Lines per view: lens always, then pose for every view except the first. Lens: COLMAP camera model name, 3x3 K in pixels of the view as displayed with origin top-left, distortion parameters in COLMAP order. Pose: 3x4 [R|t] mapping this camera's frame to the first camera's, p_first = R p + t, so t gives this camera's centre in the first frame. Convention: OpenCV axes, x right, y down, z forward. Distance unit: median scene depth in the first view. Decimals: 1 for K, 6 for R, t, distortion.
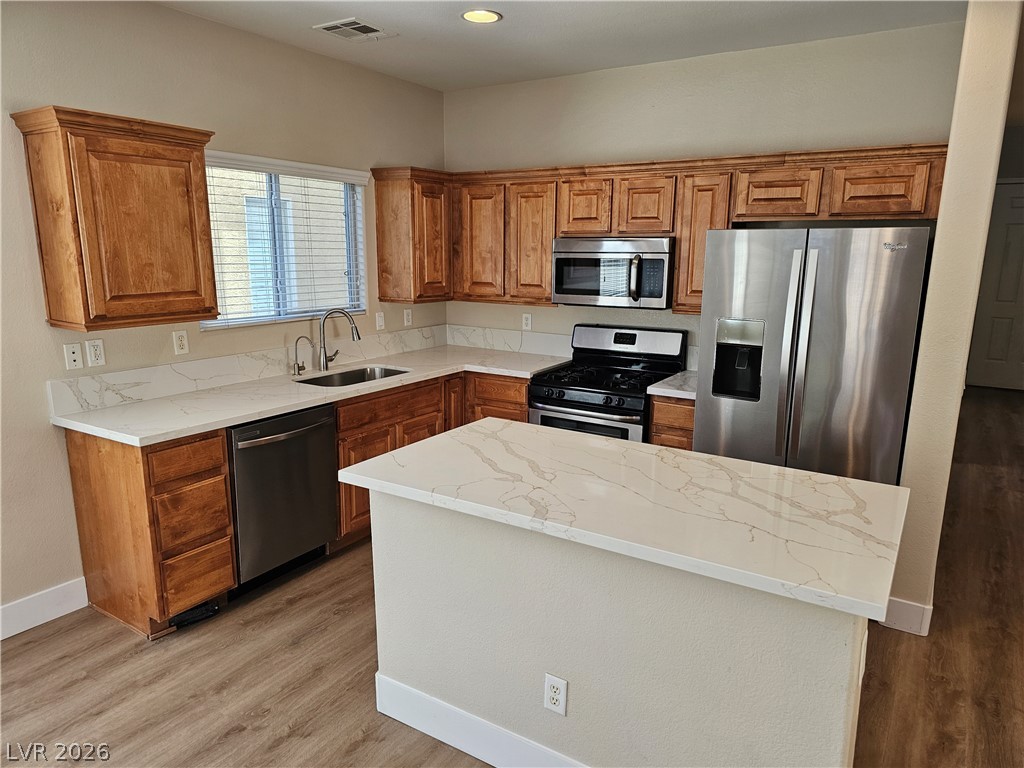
lens RADIAL K [[686.4, 0, 510.8], [0, 686.4, 396.3], [0, 0, 1]] dist [0.065891, -0.060086]
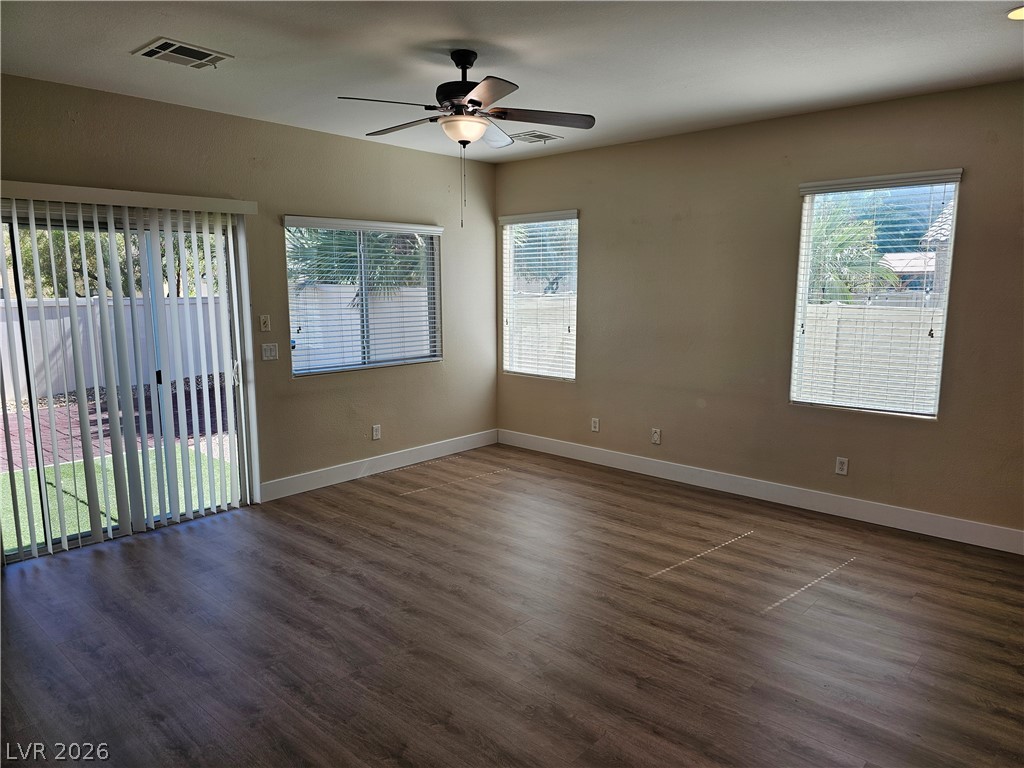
lens RADIAL K [[687.0, 0, 514.6], [0, 687.0, 389.8], [0, 0, 1]] dist [0.075126, -0.068267]
pose [[-0.161958, 0.139527, -0.976884, 0.605459], [-0.213141, 0.961639, 0.172686, -0.001603], [0.963504, 0.236182, -0.126007, 0.127728]]
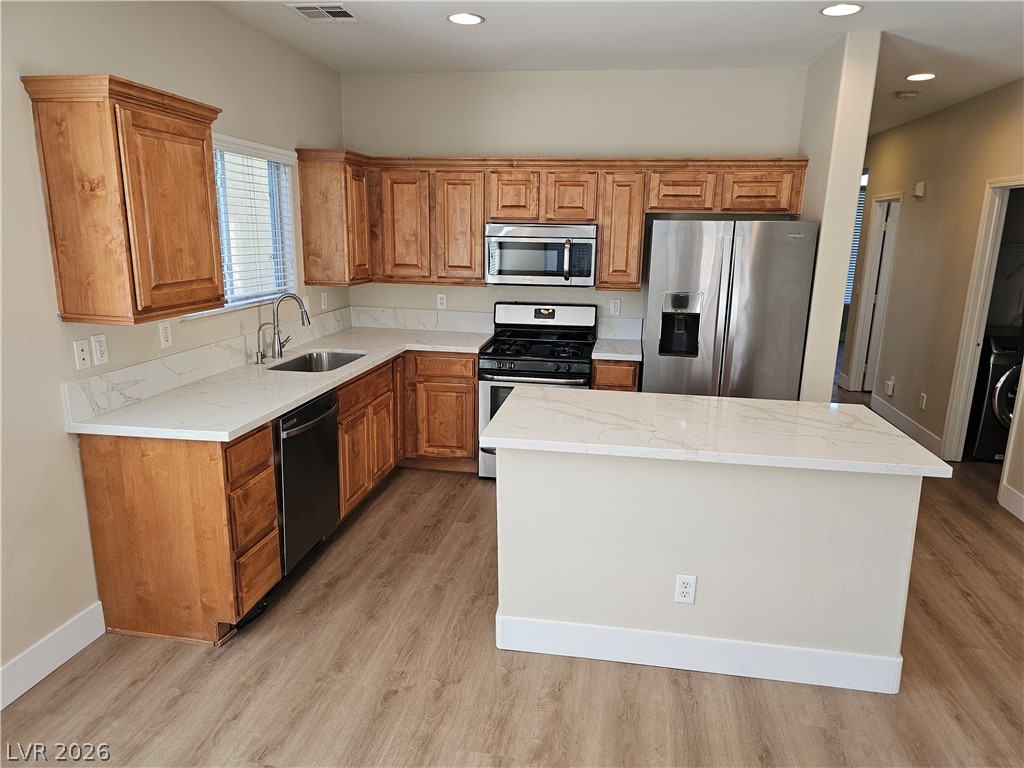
lens RADIAL K [[687.0, 0, 514.6], [0, 687.0, 389.8], [0, 0, 1]] dist [0.075126, -0.068267]
pose [[0.916632, -0.082638, 0.391097, -0.383155], [0.074885, 0.996576, 0.035064, -0.001945], [-0.392655, -0.002854, 0.919681, -0.026909]]
